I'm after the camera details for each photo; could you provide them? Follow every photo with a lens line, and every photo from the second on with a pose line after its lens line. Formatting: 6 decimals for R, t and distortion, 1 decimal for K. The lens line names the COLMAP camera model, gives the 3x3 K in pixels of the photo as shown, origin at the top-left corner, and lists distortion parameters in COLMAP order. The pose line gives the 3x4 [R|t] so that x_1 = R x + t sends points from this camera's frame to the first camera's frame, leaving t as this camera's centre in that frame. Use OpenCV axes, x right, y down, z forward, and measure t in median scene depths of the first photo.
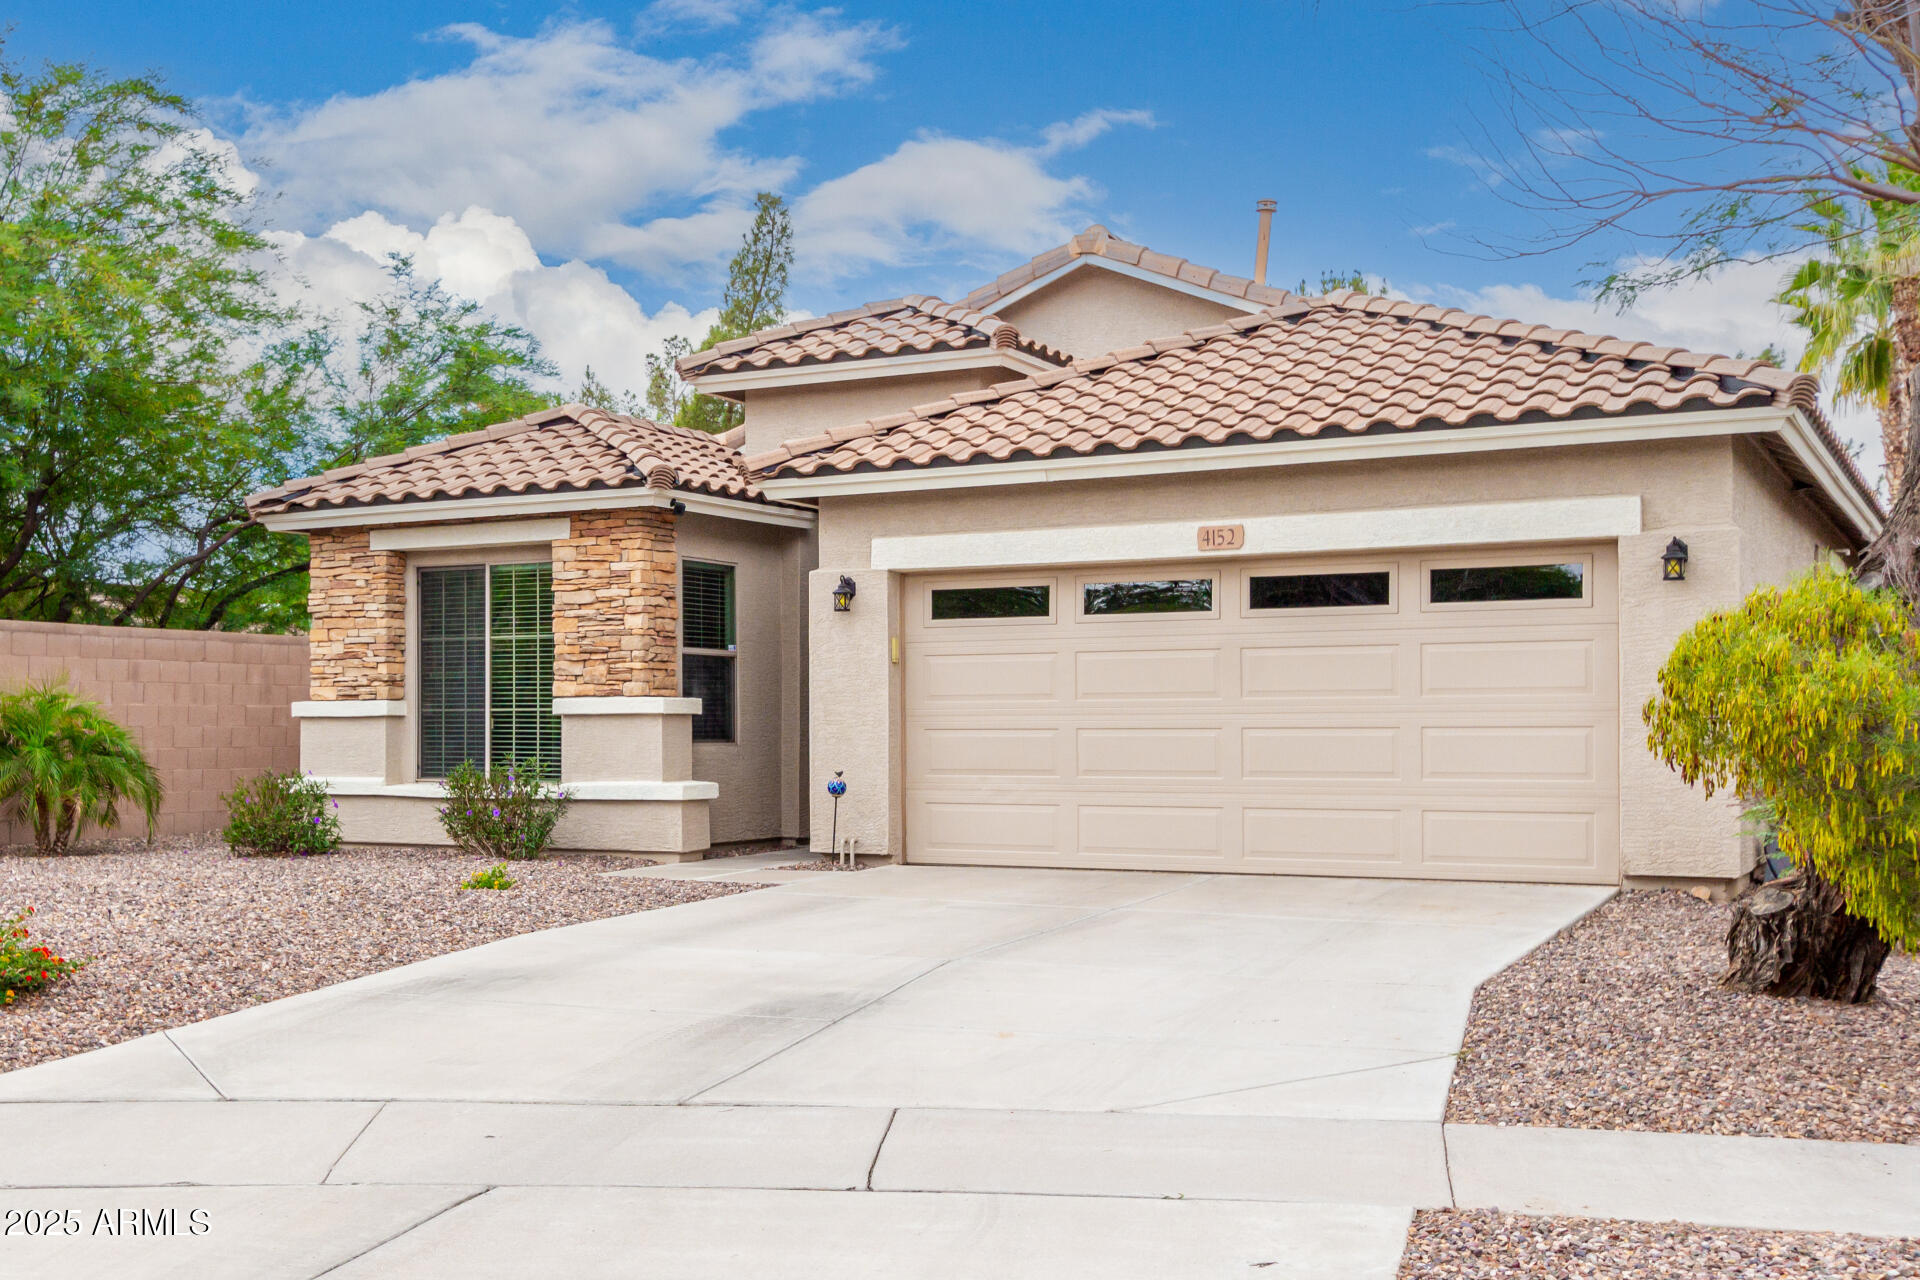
lens RADIAL K [[2028.2, 0, 960.0], [0, 2028.2, 640.0], [0, 0, 1]] dist [0.012021, 0.005879]
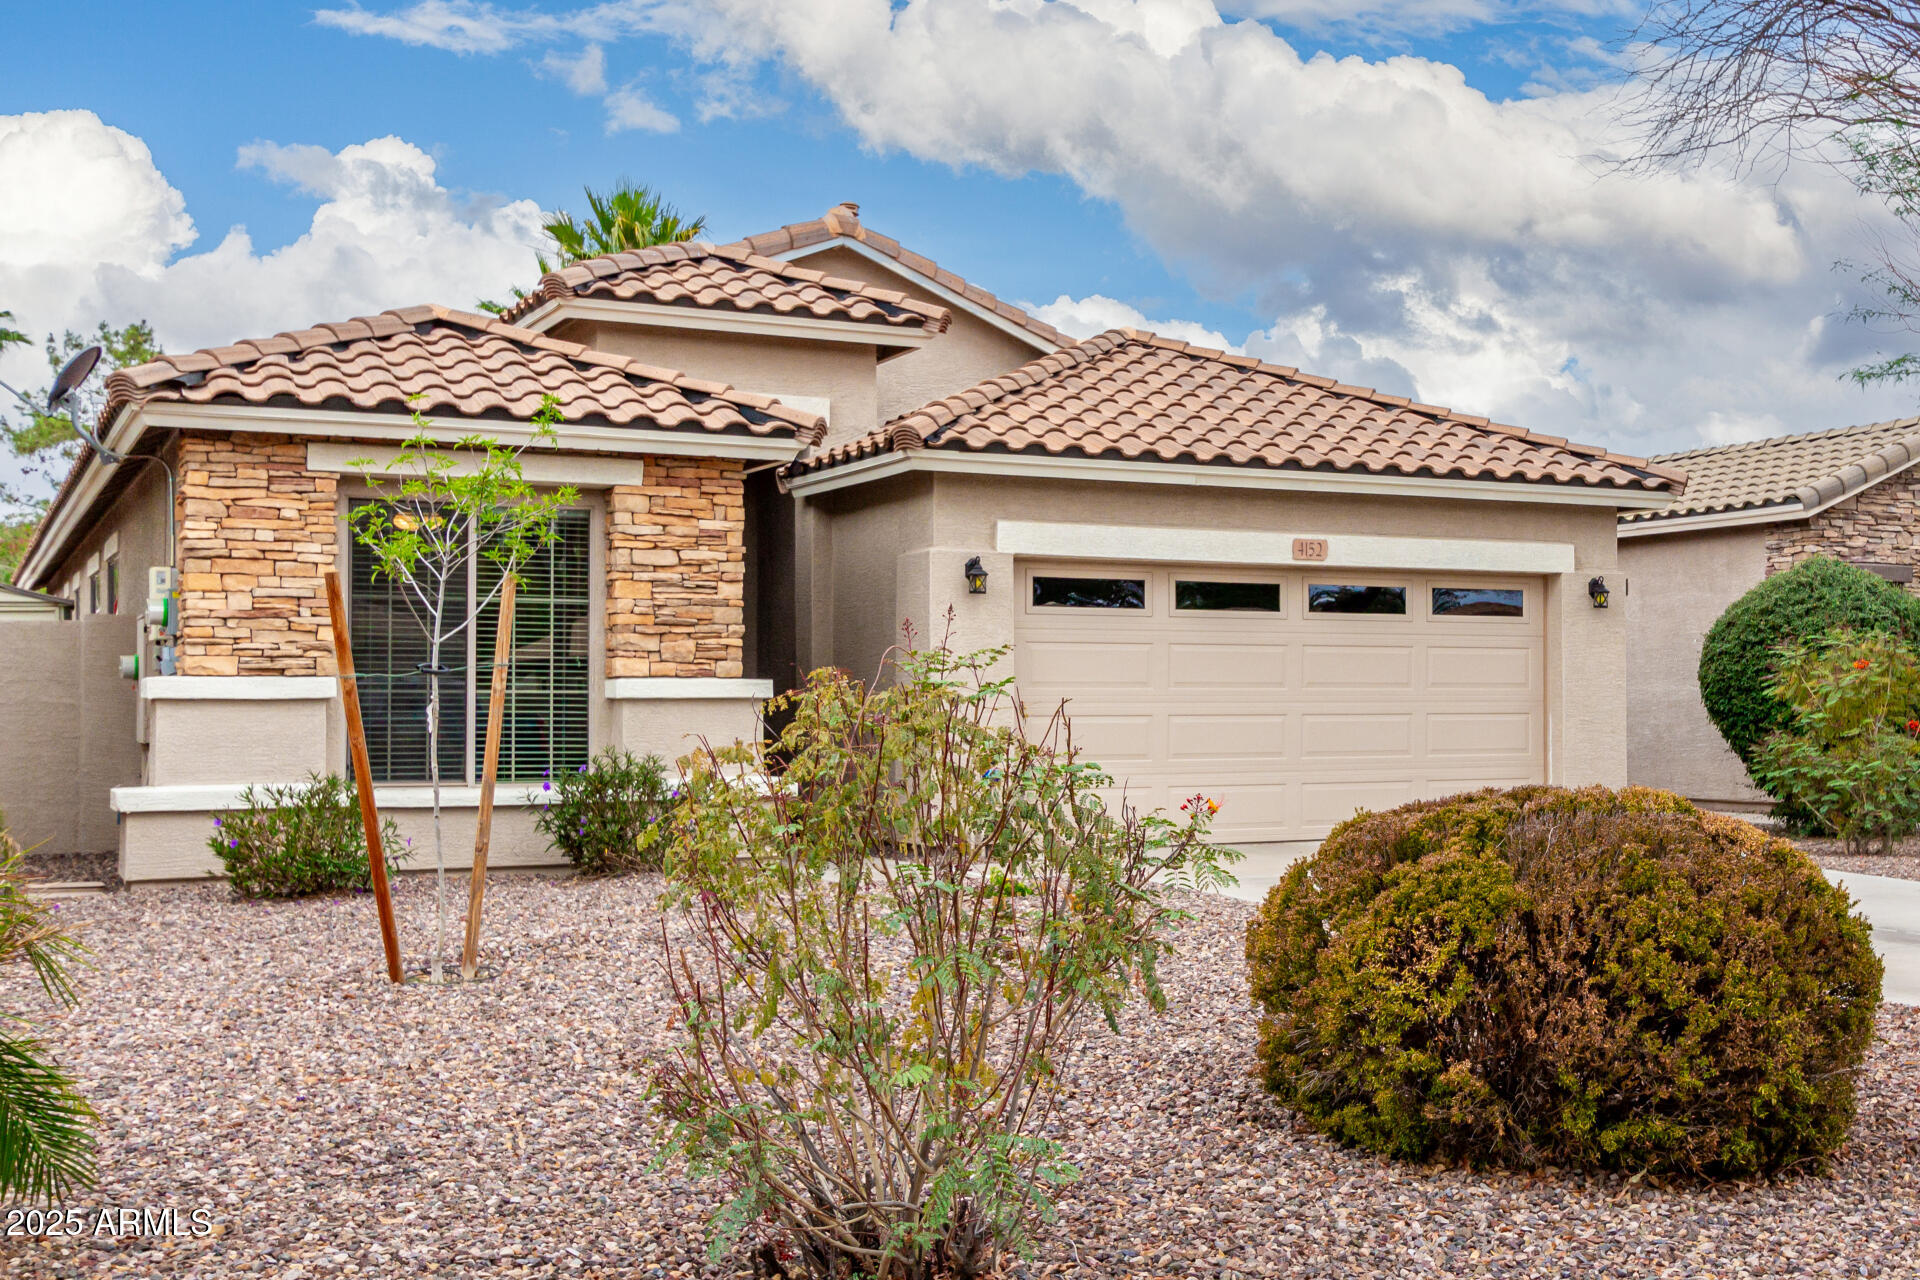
lens RADIAL K [[2028.2, 0, 960.0], [0, 2028.2, 640.0], [0, 0, 1]] dist [0.012021, 0.005879]
pose [[0.589898, 0.031537, 0.806862, -0.788526], [-0.032395, 0.999357, -0.015377, 0.021615], [-0.806828, -0.017067, 0.590540, 0.410317]]
